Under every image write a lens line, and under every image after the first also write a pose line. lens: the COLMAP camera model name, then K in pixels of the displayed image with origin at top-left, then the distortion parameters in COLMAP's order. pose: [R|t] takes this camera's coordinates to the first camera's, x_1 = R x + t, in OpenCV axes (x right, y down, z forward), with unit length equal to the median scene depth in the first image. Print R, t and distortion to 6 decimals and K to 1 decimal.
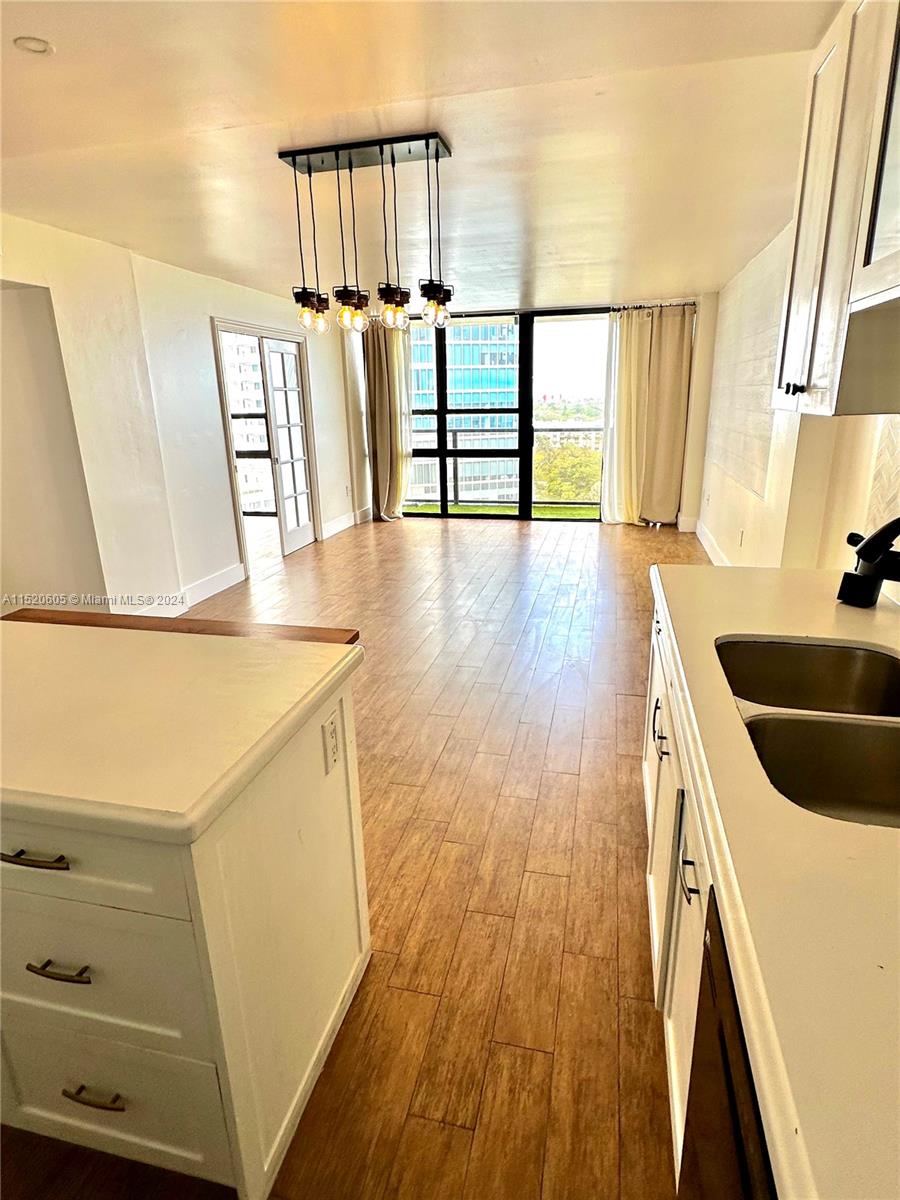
lens RADIAL K [[662.1, 0, 445.2], [0, 662.1, 599.7], [0, 0, 1]] dist [-0.003530, 0.001532]
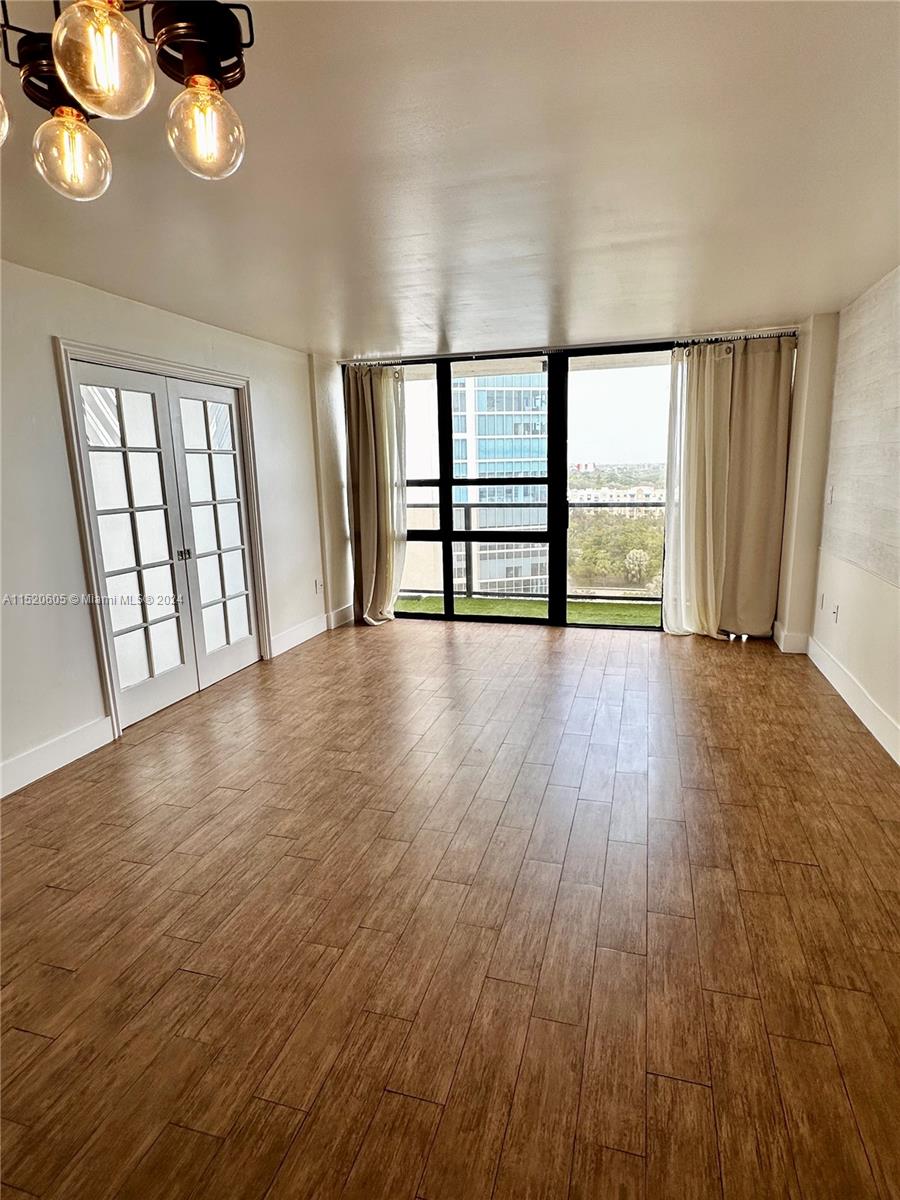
lens RADIAL K [[662.1, 0, 447.8], [0, 662.1, 601.3], [0, 0, 1]] dist [-0.003530, 0.001532]
pose [[0.998845, 0.008310, -0.047325, 0.034060], [-0.012811, 0.995336, -0.095618, -0.076202], [0.046309, 0.096114, 0.994292, 0.260536]]
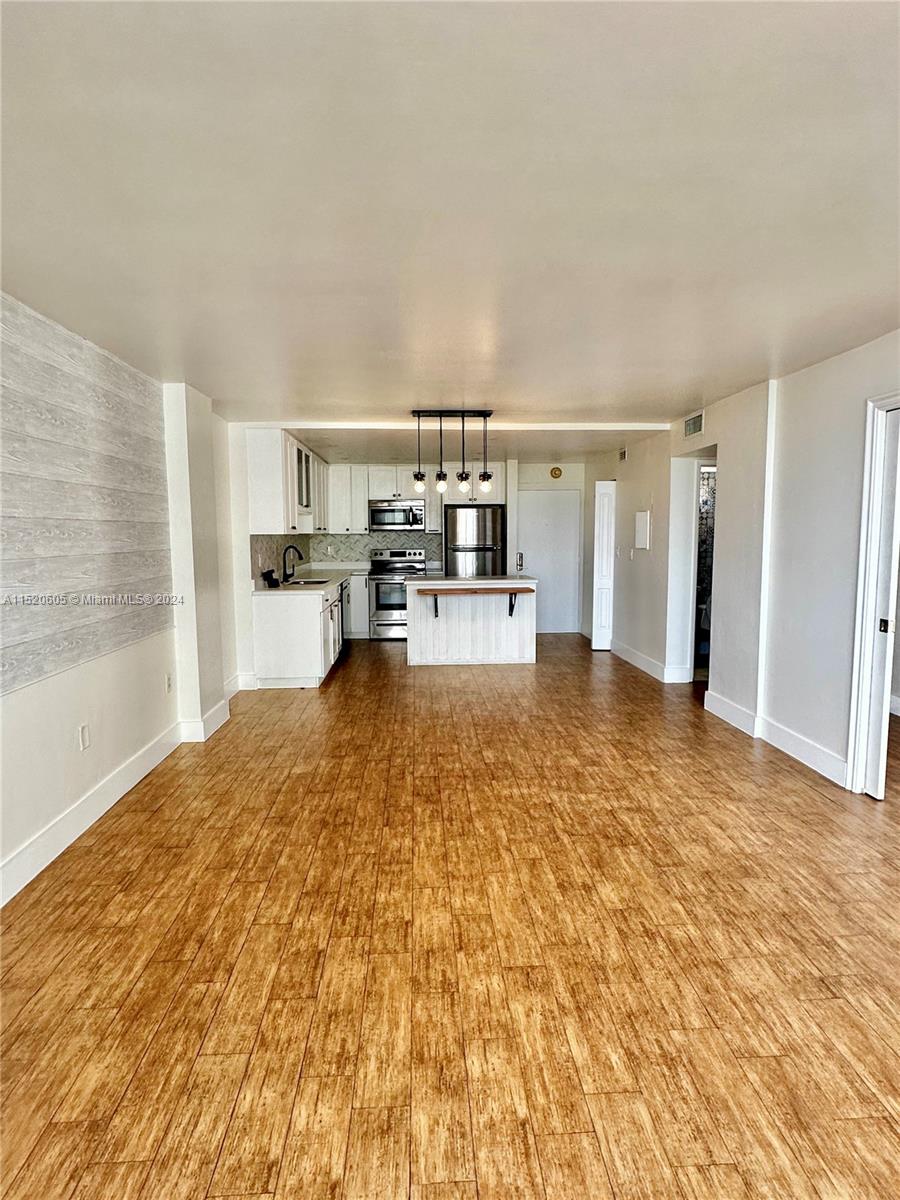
lens RADIAL K [[662.1, 0, 449.2], [0, 662.1, 594.7], [0, 0, 1]] dist [-0.003530, 0.001532]
pose [[-0.957238, 0.054446, -0.284131, 0.165940], [-0.059387, 0.924234, 0.377179, -0.299382], [0.283140, 0.377924, -0.881479, 0.980812]]
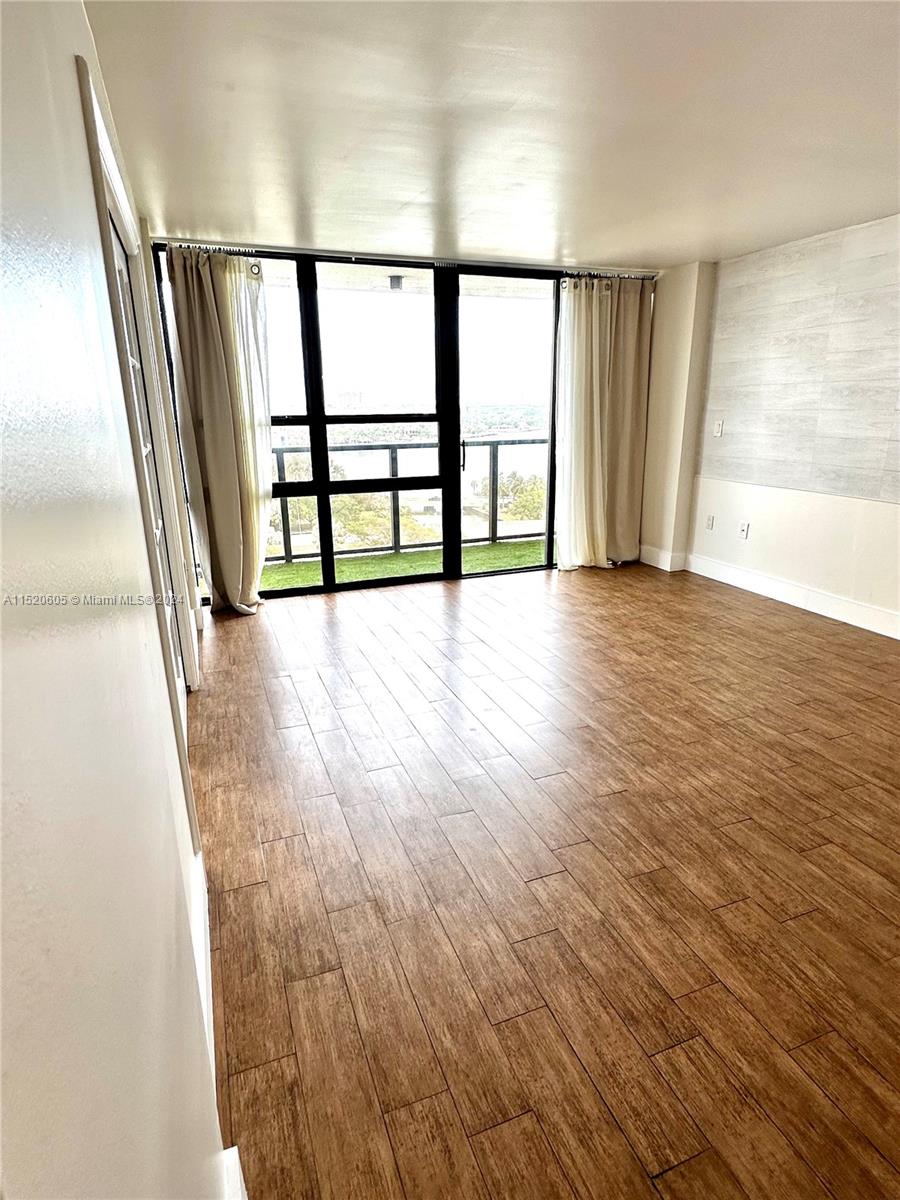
lens RADIAL K [[662.1, 0, 455.1], [0, 662.1, 597.1], [0, 0, 1]] dist [-0.003530, 0.001532]
pose [[0.817778, -0.150784, 0.555430, -0.258474], [0.163102, 0.986223, 0.027593, -0.121542], [-0.551939, 0.068026, 0.831105, 0.443559]]
